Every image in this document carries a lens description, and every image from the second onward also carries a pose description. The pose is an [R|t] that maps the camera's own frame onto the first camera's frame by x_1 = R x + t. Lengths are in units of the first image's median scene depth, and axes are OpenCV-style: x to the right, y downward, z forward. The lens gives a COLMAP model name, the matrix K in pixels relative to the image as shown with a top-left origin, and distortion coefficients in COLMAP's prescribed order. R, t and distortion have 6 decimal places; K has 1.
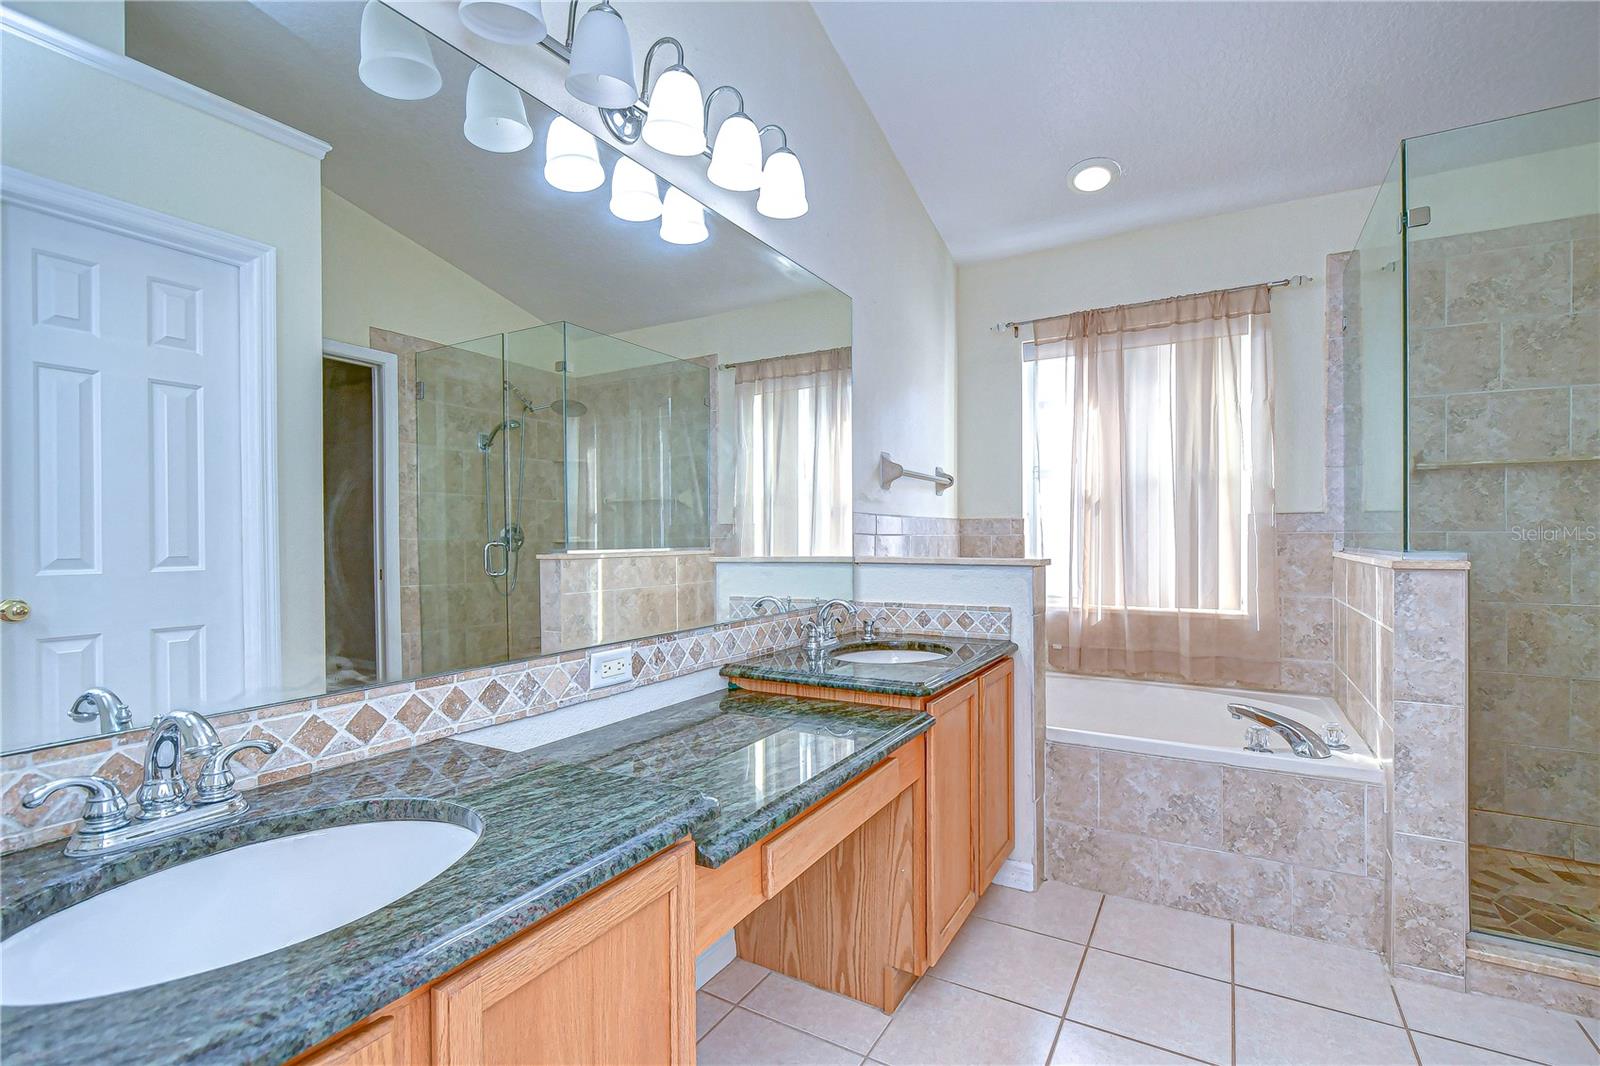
lens RADIAL K [[782.4, 0, 810.7], [0, 782.4, 538.3], [0, 0, 1]] dist [0.001655, -0.008891]
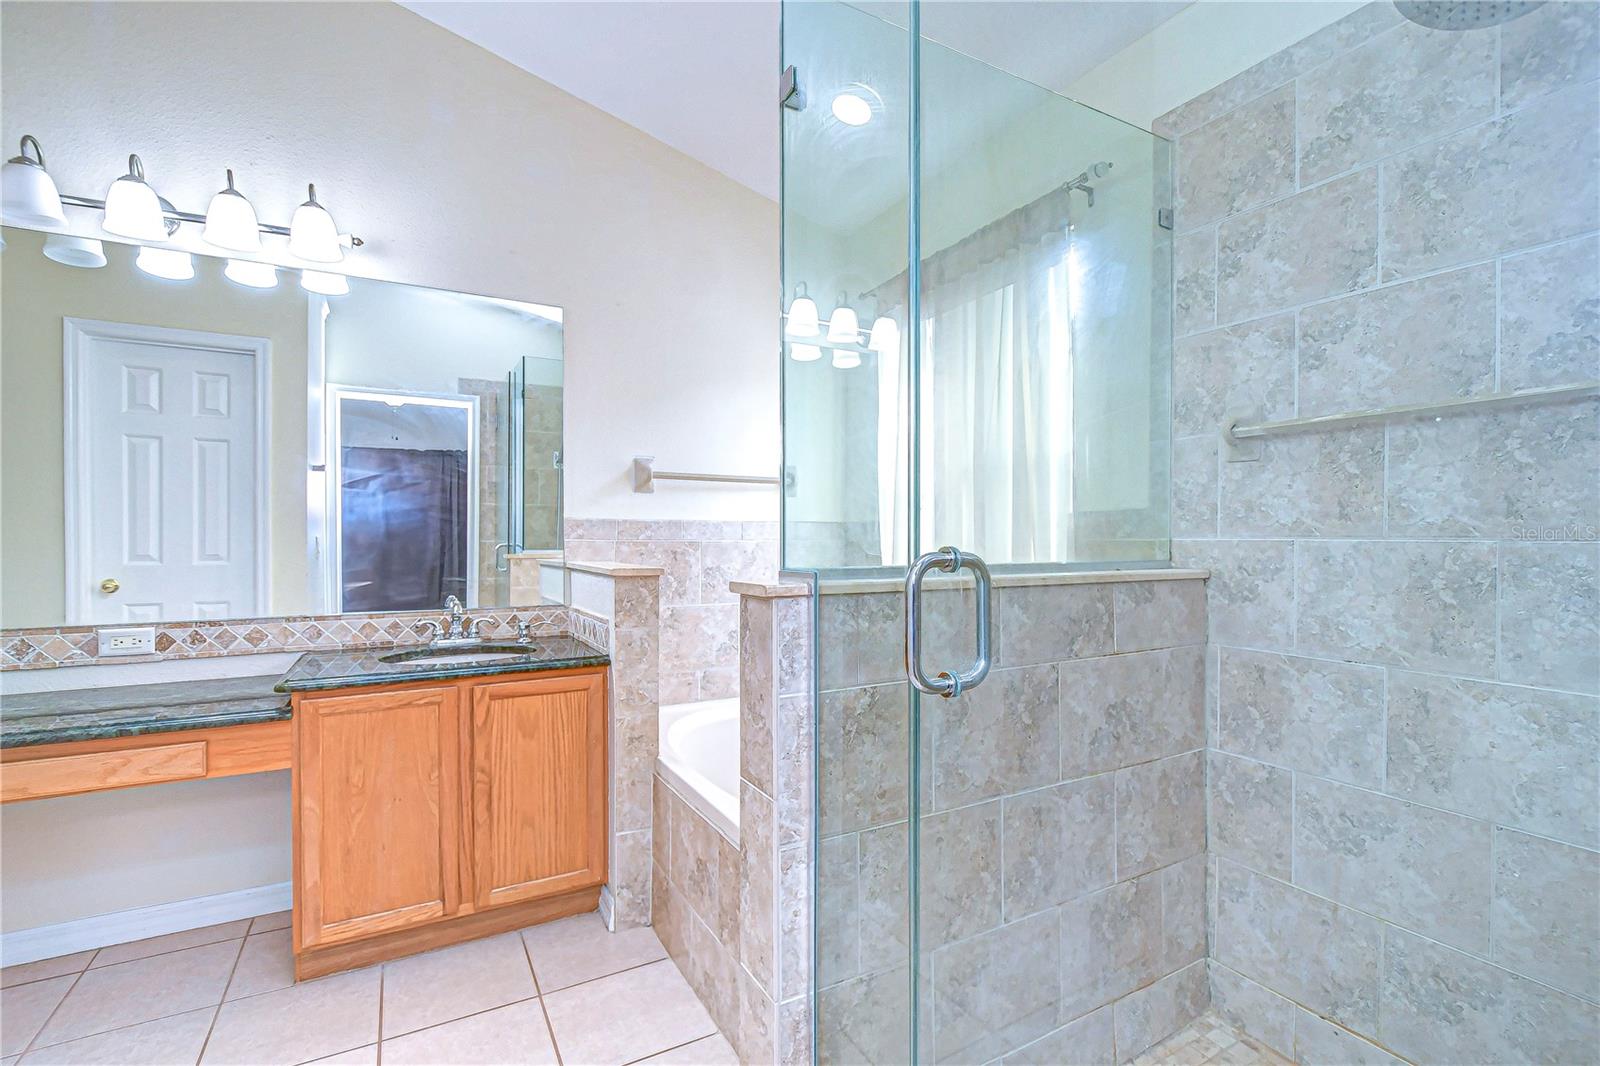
lens RADIAL K [[782.4, 0, 810.7], [0, 782.4, 538.3], [0, 0, 1]] dist [0.001655, -0.008891]
pose [[0.839477, 0.002624, -0.543389, 0.857019], [-0.002818, 0.999996, 0.000475, -0.008505], [0.543388, 0.001132, 0.839481, 0.312784]]
